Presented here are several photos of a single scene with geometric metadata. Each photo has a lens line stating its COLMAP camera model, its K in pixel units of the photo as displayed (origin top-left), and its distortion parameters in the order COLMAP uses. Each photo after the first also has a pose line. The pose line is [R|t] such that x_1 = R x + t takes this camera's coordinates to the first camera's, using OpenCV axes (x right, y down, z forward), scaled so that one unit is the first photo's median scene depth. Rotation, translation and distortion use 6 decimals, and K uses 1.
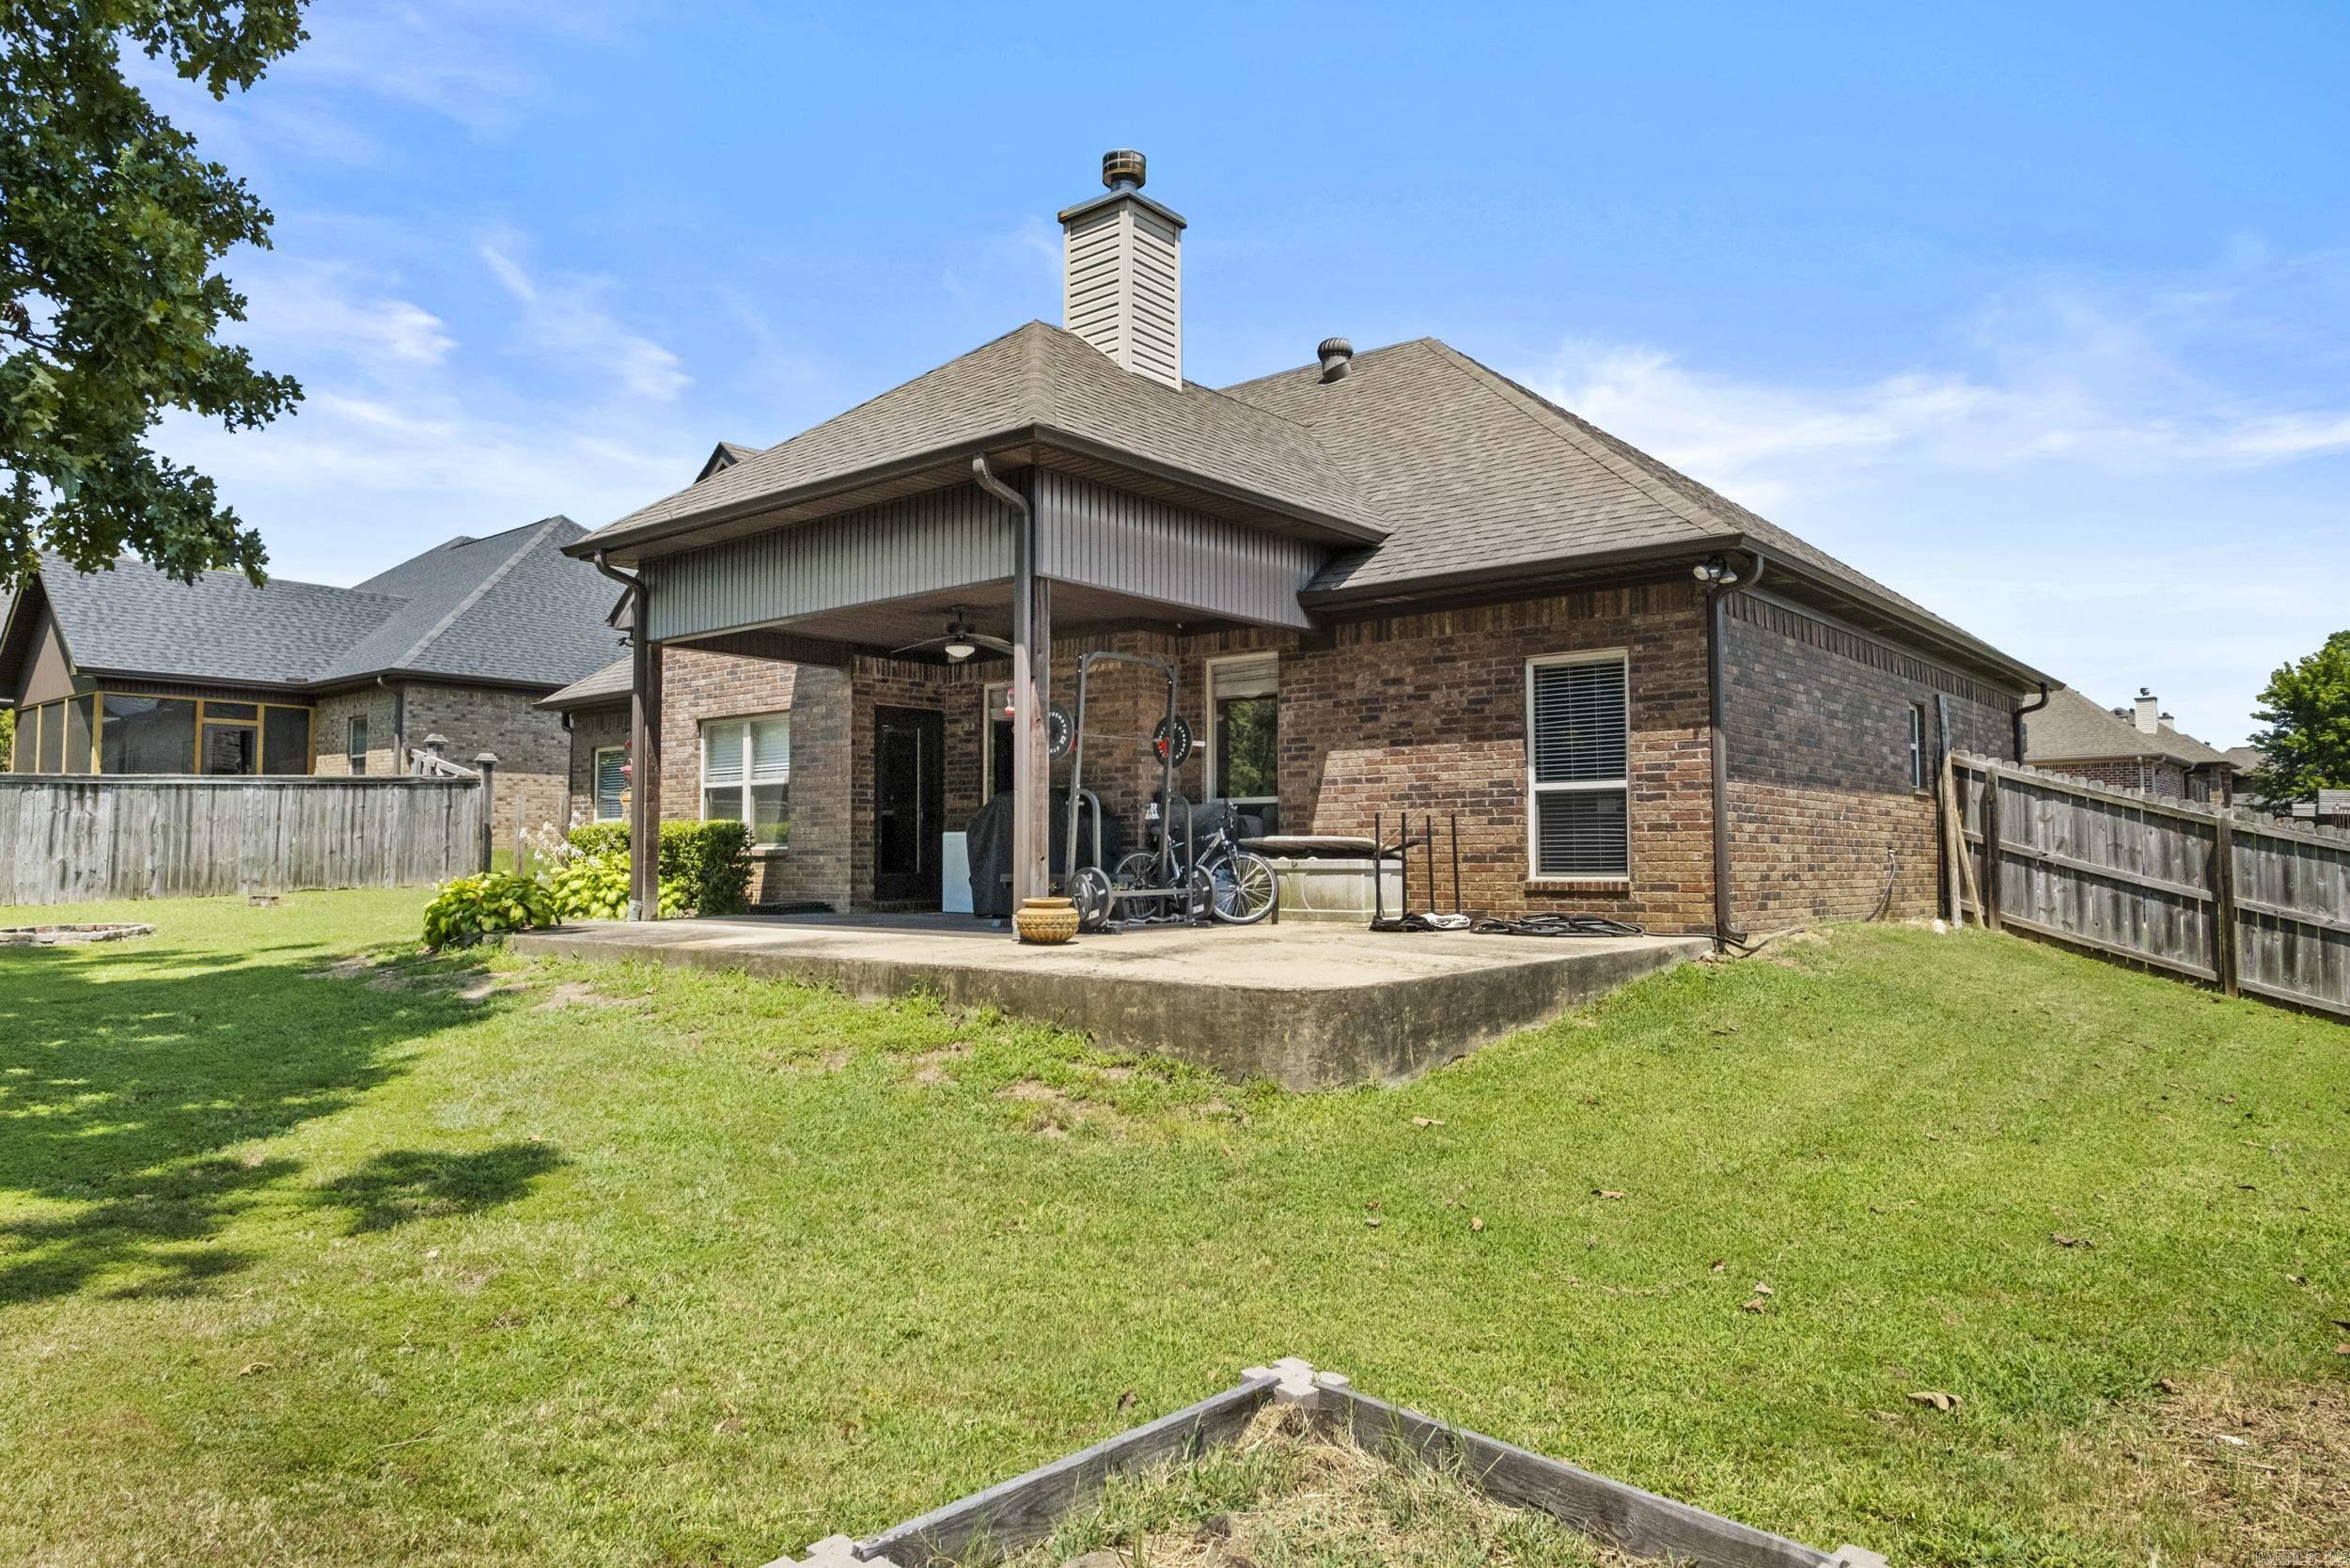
lens RADIAL K [[1494.9, 0, 1174.6], [0, 1494.9, 780.8], [0, 0, 1]] dist [-0.010597, 0.000222]
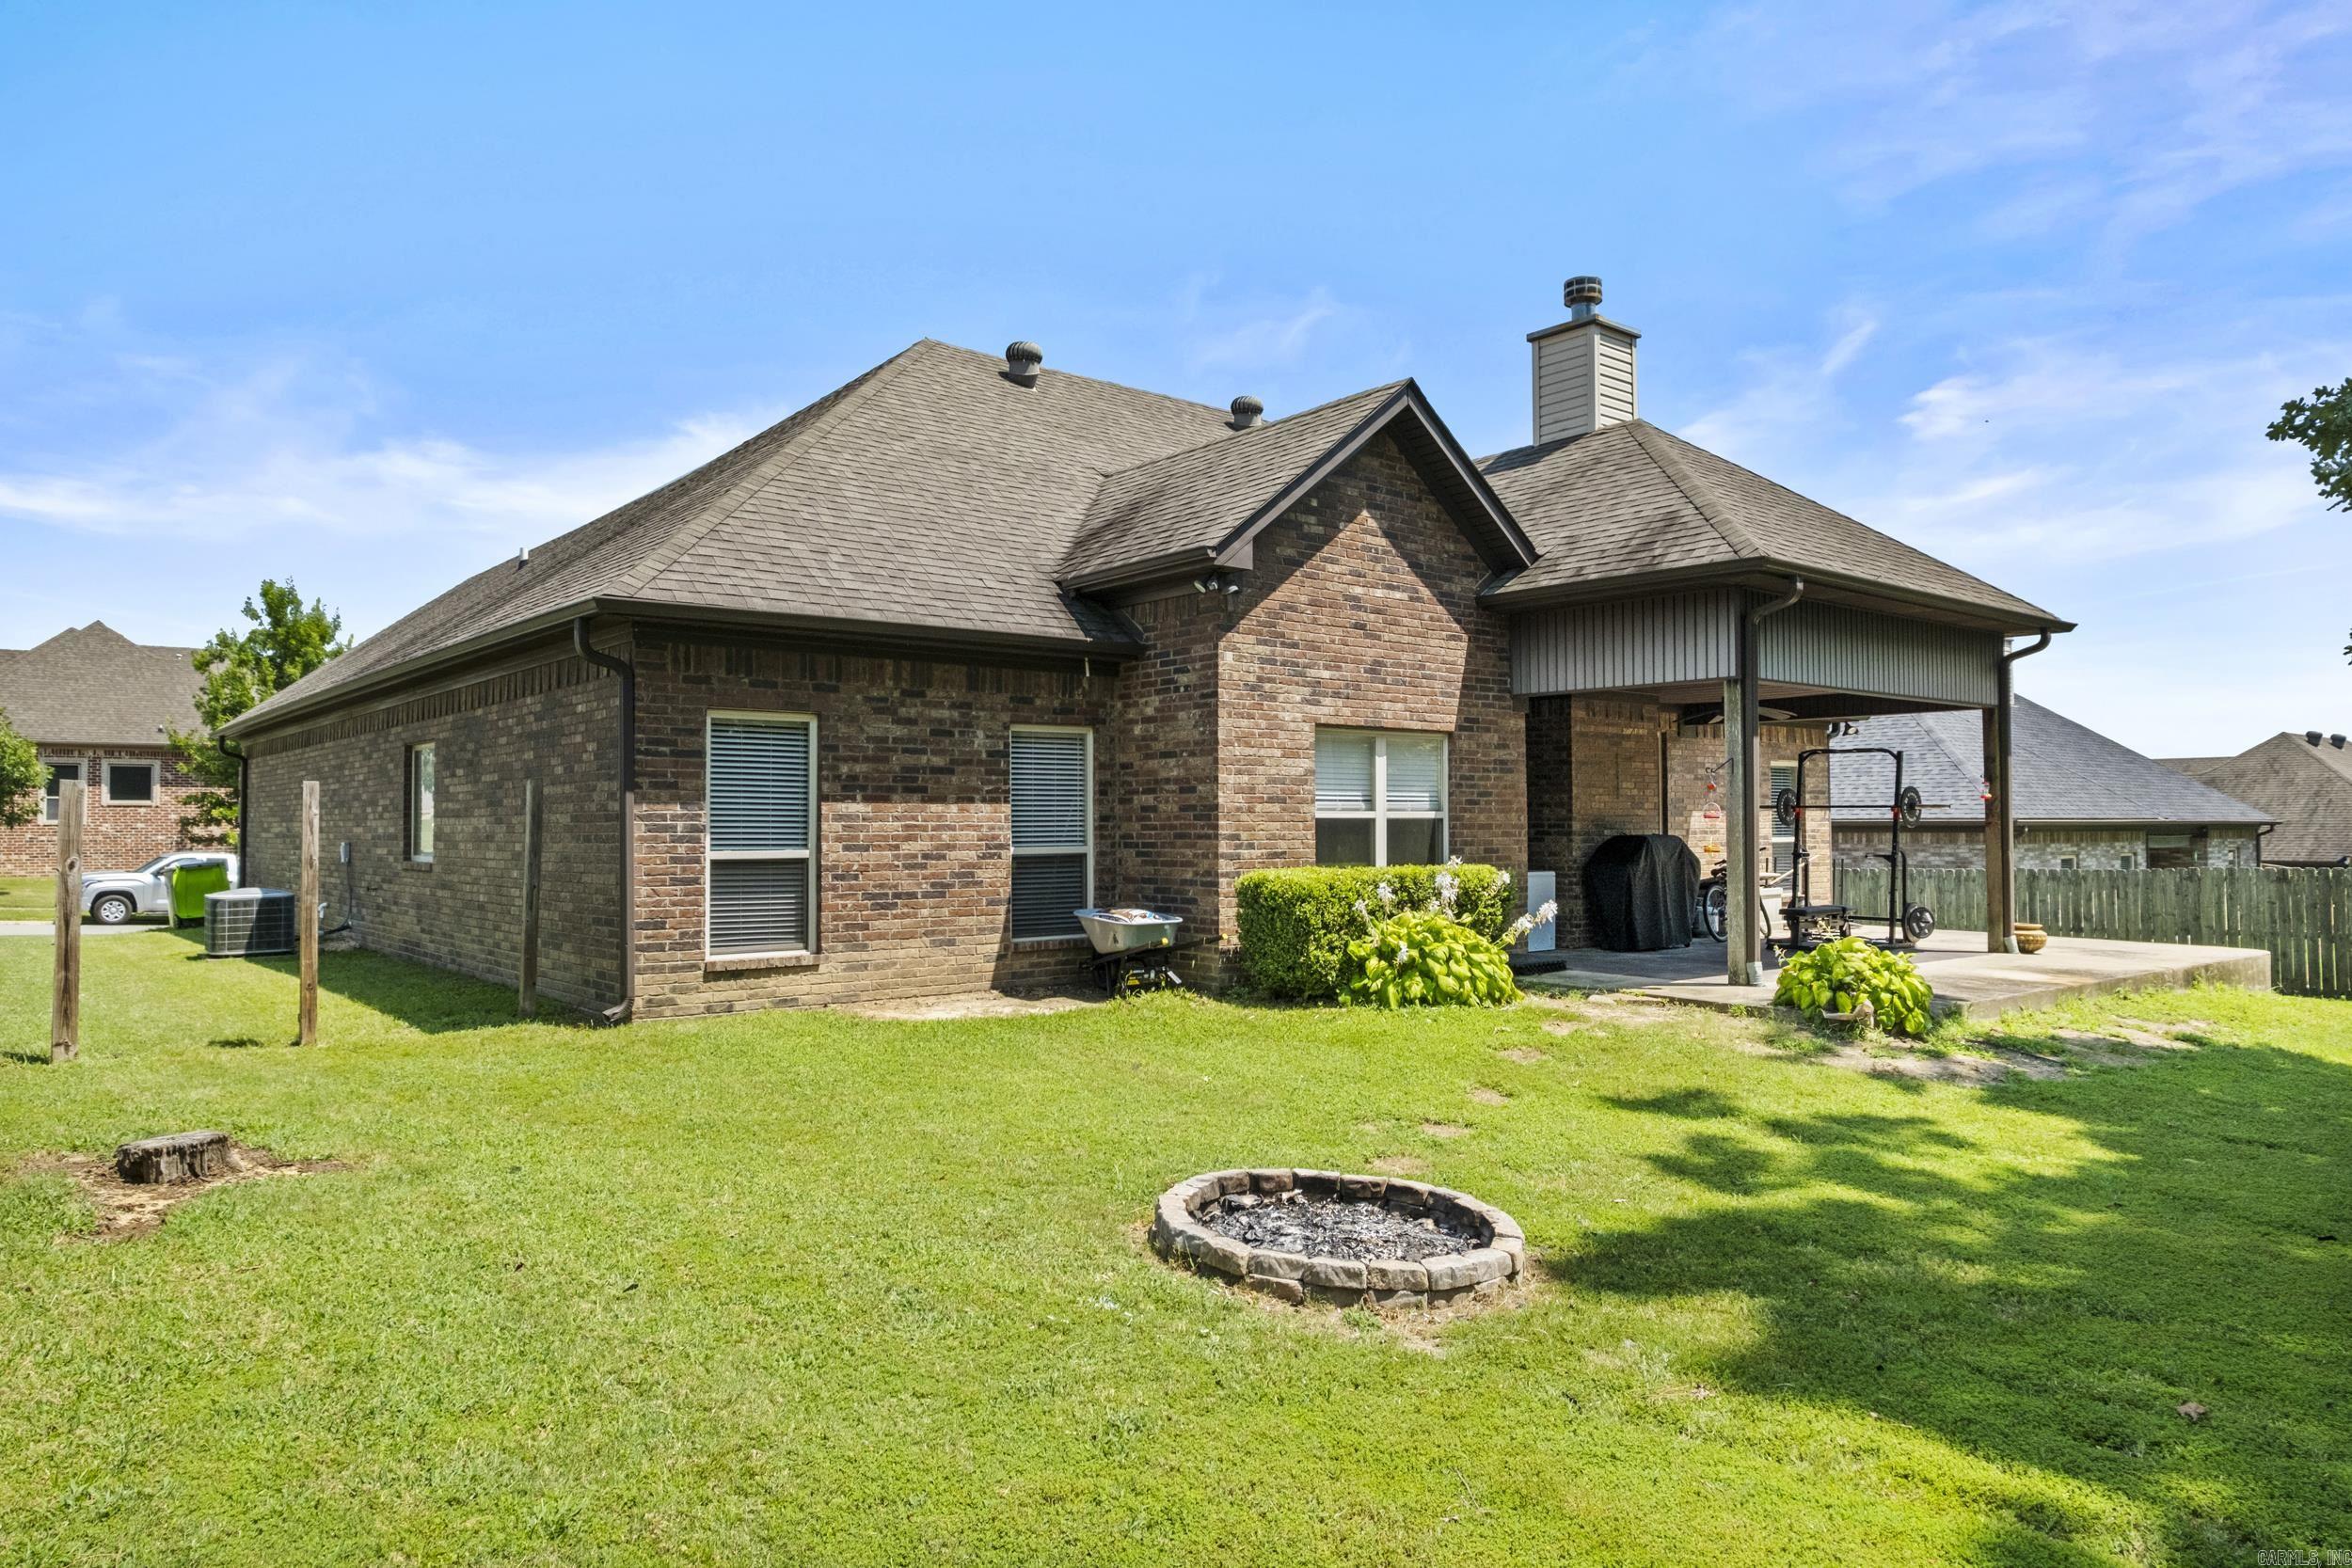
lens RADIAL K [[1496.0, 0, 1180.1], [0, 1496.0, 781.5], [0, 0, 1]] dist [-0.010597, 0.000222]
pose [[0.190449, 0.029098, 0.981266, -1.286212], [-0.053587, 0.998378, -0.019205, 0.005445], [-0.980233, -0.048926, 0.191700, 1.140032]]
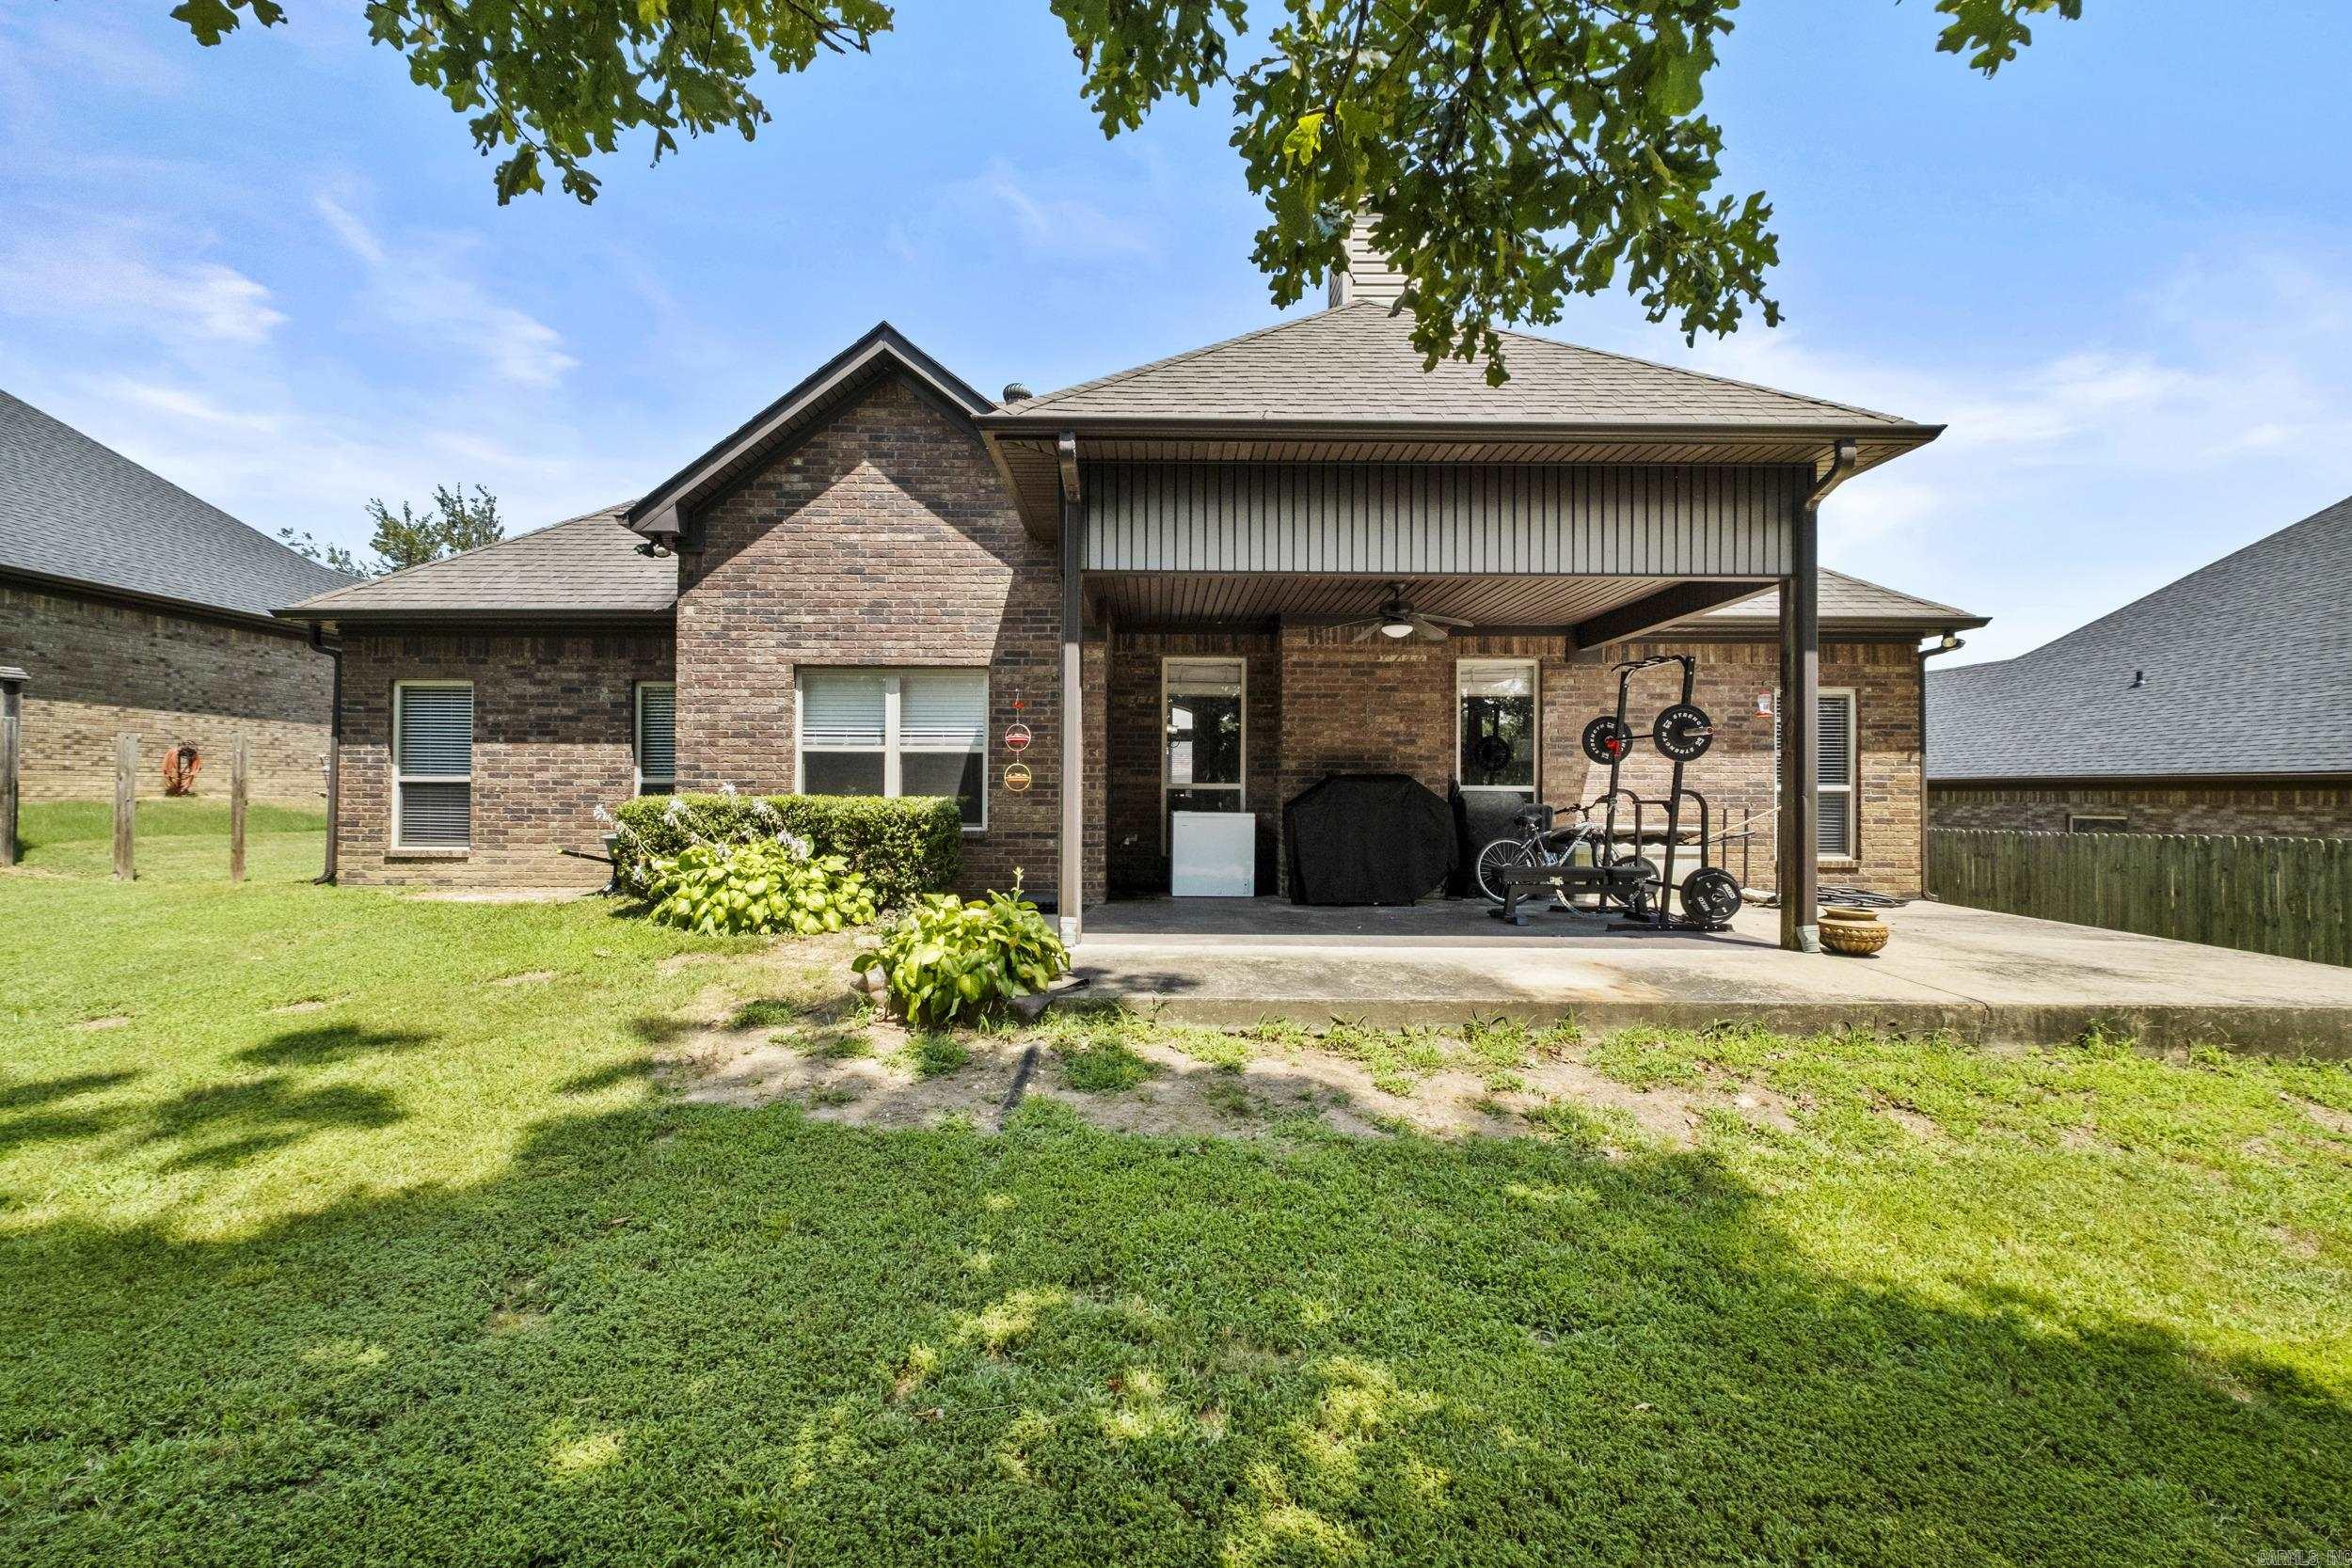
lens RADIAL K [[1026.3, 0, 1172.5], [0, 1026.3, 788.1], [0, 0, 1]] dist [-0.007129, 0.000423]
pose [[0.769976, 0.007999, 0.638023, -0.631309], [-0.042661, 0.998329, 0.038967, -0.006878], [-0.636646, -0.057222, 0.769031, 0.556858]]
